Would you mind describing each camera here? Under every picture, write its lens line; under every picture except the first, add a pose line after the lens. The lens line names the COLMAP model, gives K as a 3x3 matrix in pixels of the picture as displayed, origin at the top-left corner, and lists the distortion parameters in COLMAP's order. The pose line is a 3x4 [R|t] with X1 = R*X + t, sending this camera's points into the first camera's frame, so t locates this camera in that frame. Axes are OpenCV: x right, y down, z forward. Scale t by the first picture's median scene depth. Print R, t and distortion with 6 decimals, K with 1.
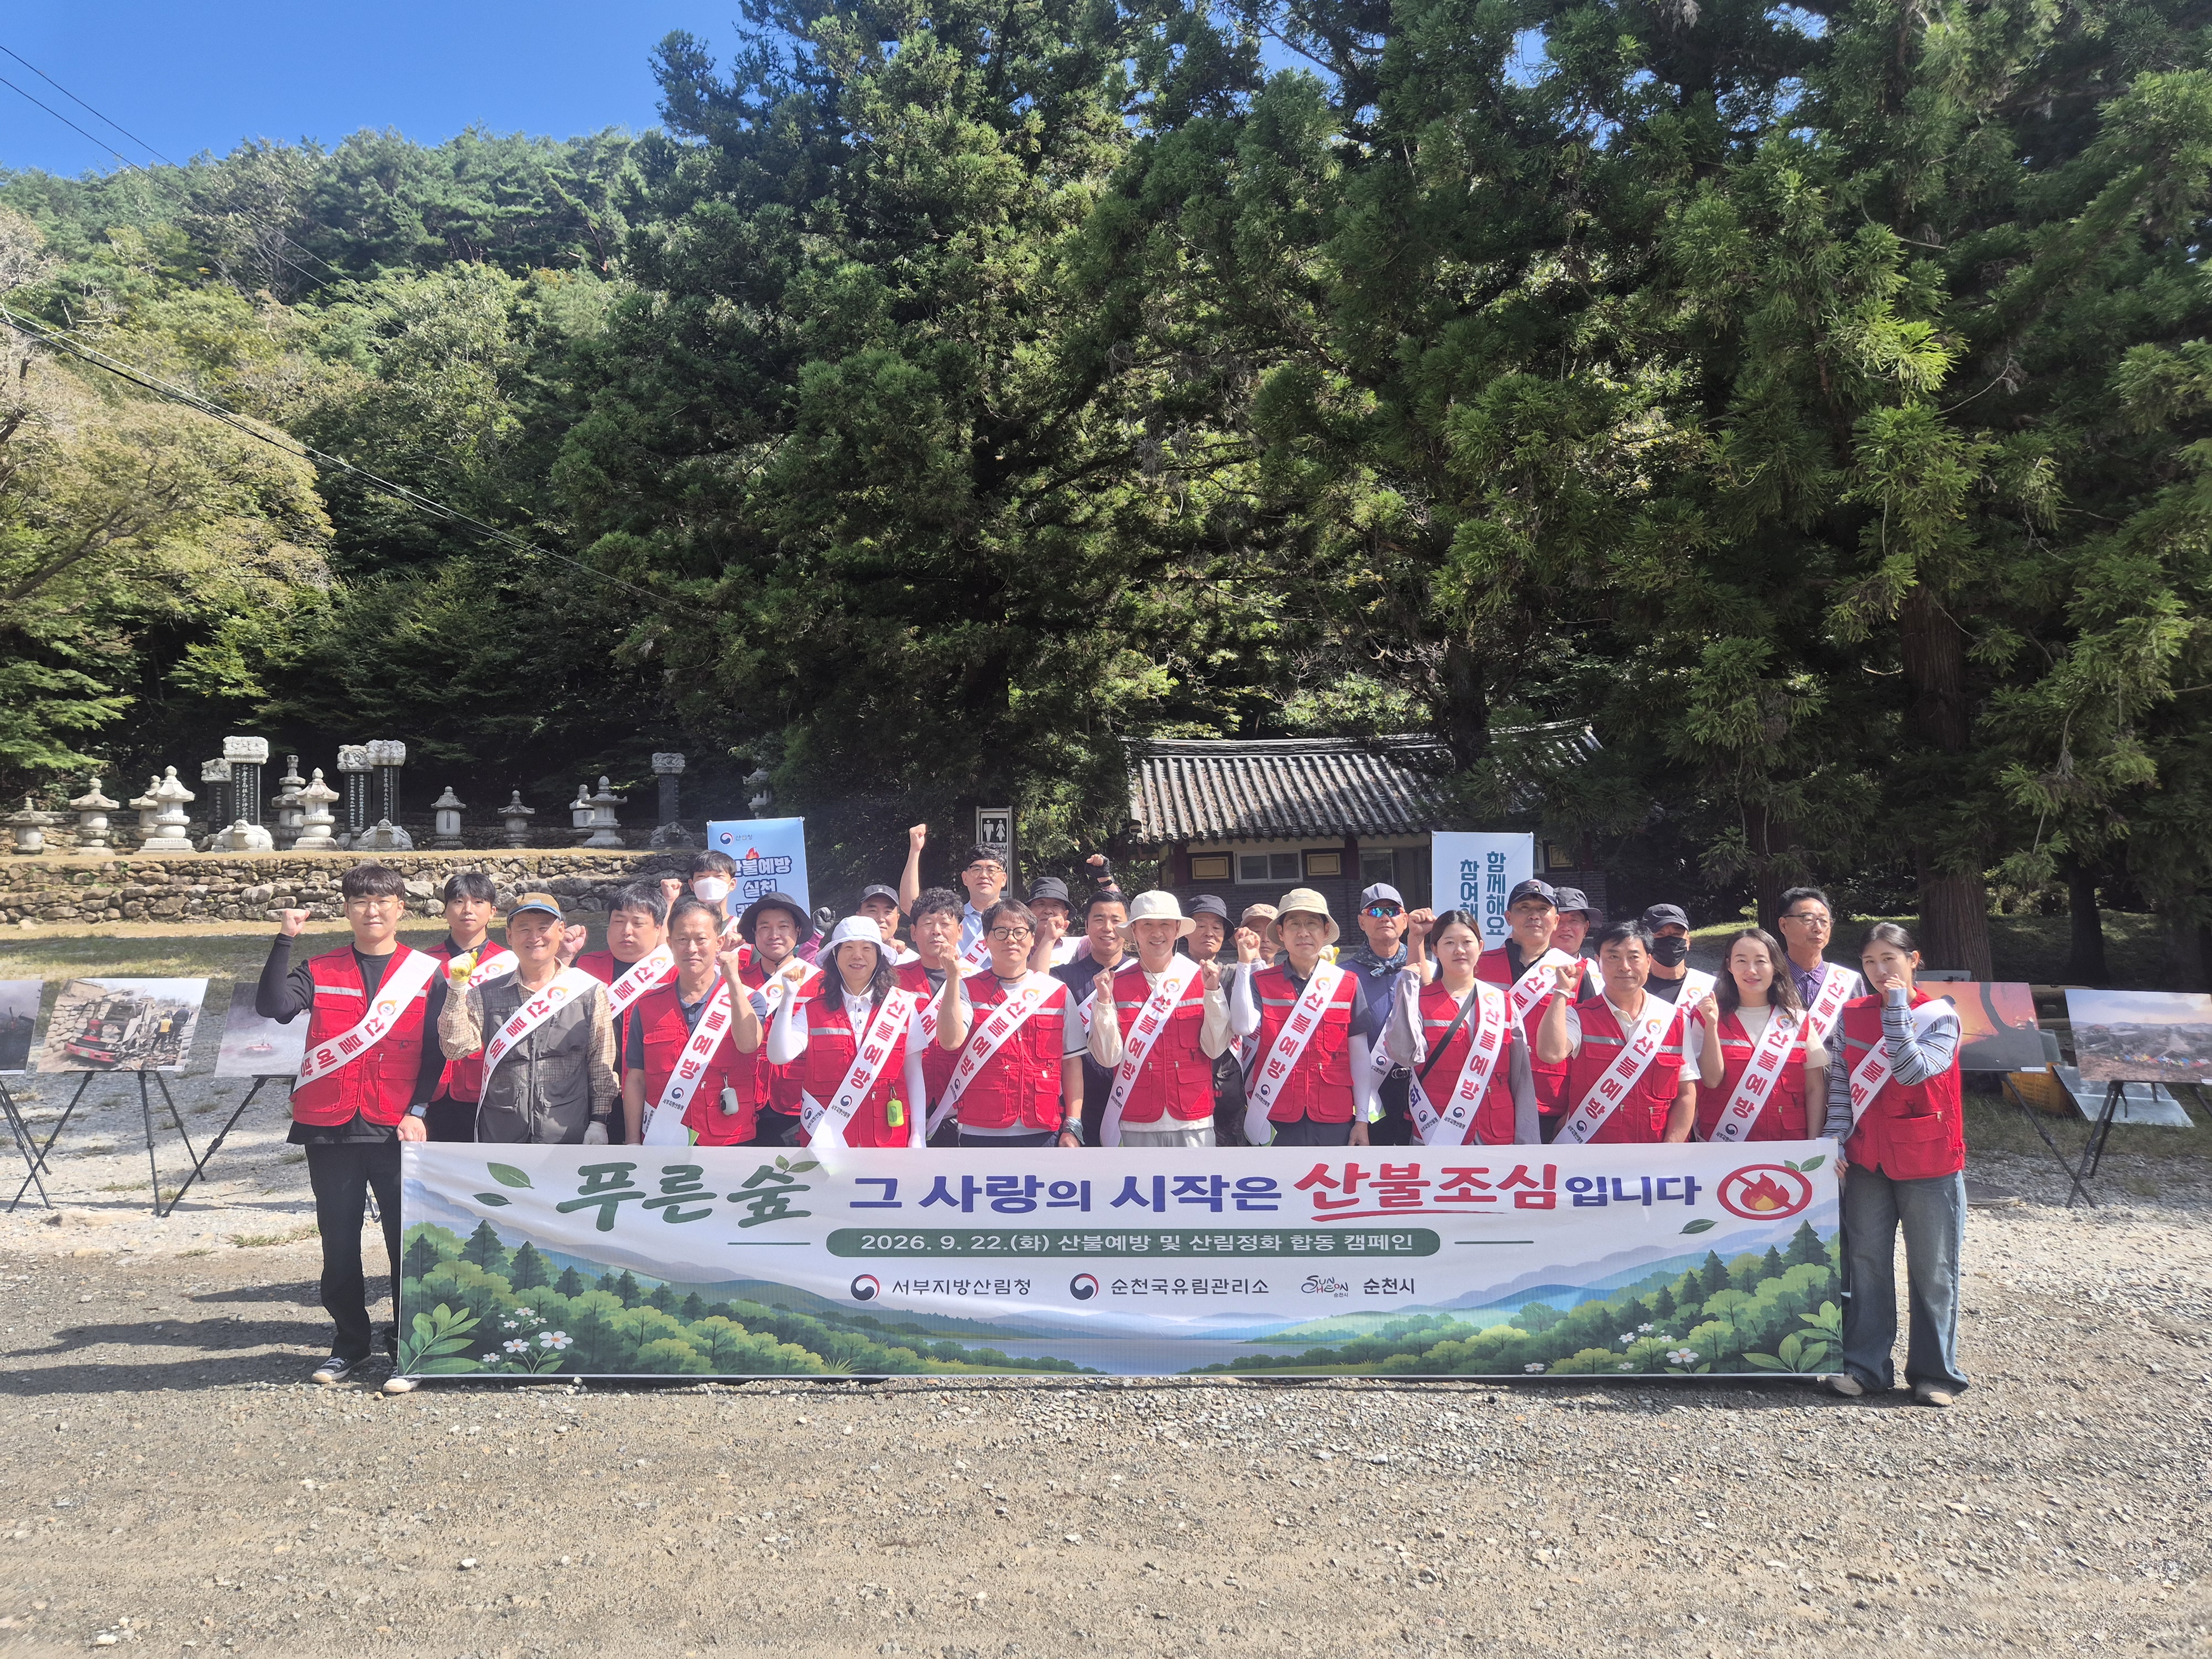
lens RADIAL K [[1483.8, 0, 1111.5], [0, 1483.8, 823.8], [0, 0, 1]] dist [0.008762, -0.002535]
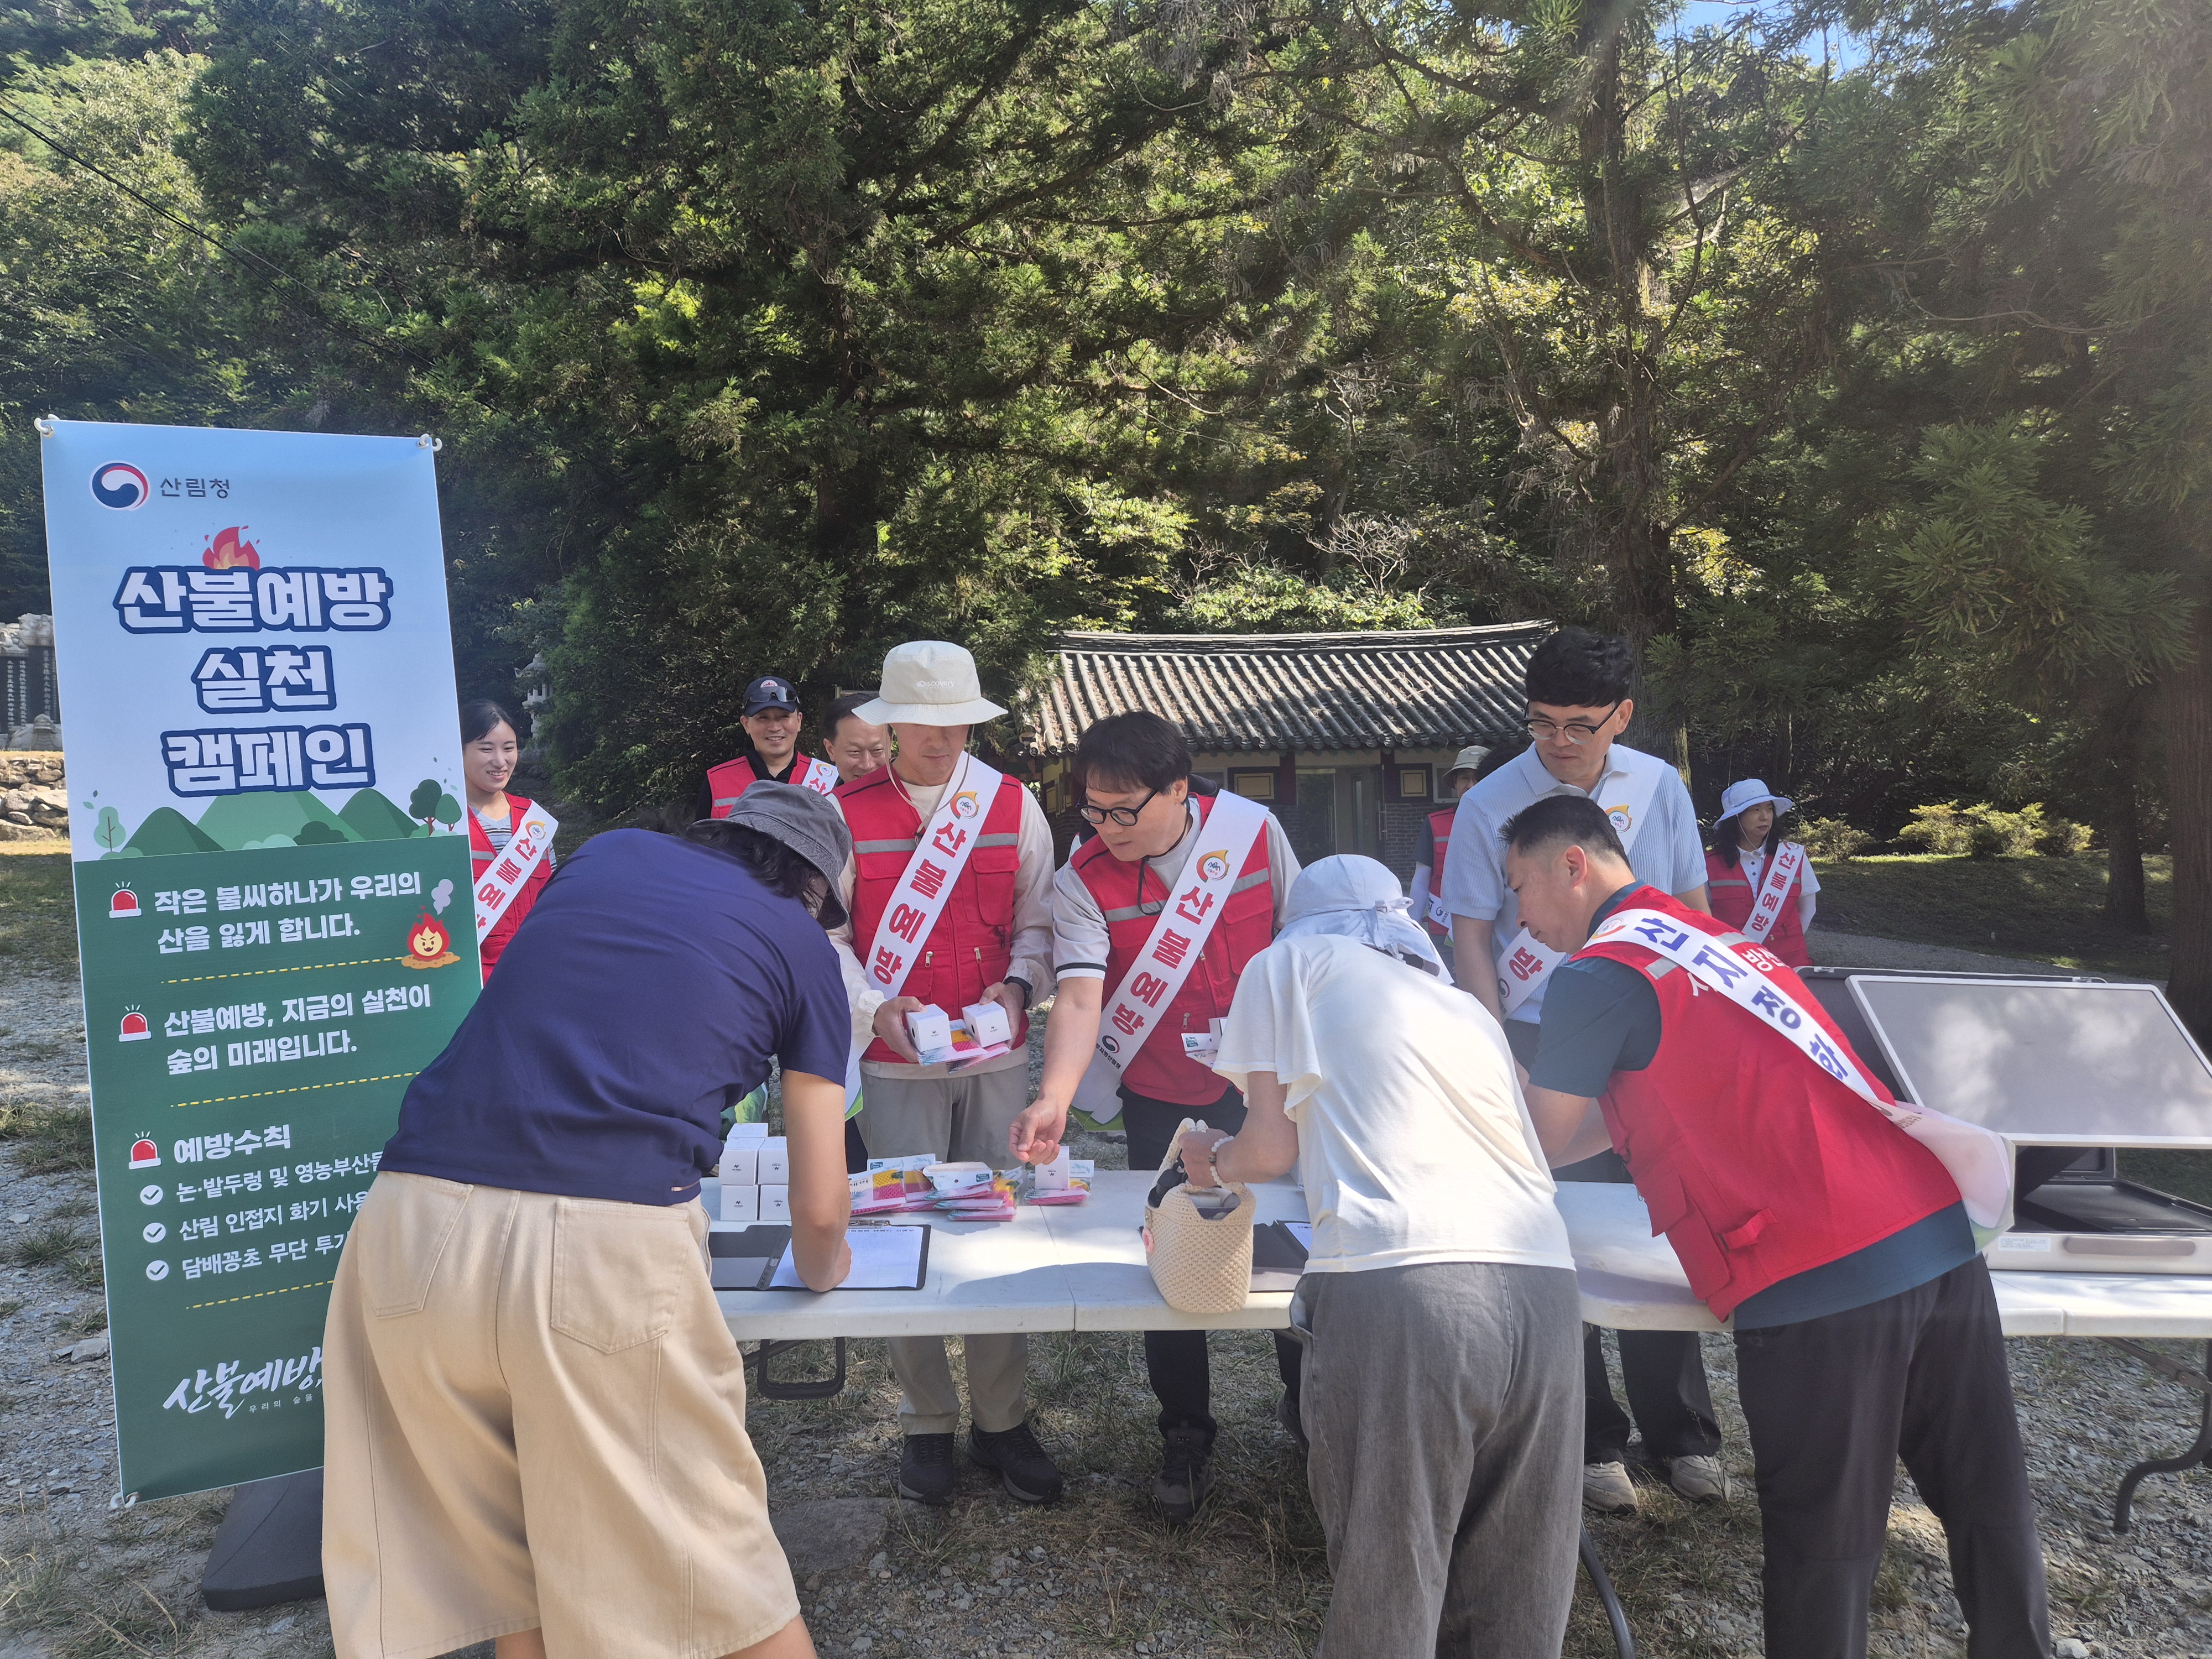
lens RADIAL K [[1483.8, 0, 1102.1], [0, 1483.8, 843.9], [0, 0, 1]] dist [0.008762, -0.002535]
pose [[0.993038, 0.011299, 0.117252, -0.032854], [-0.017979, 0.998265, 0.056074, 0.013624], [-0.116415, -0.057792, 0.991518, 0.190005]]
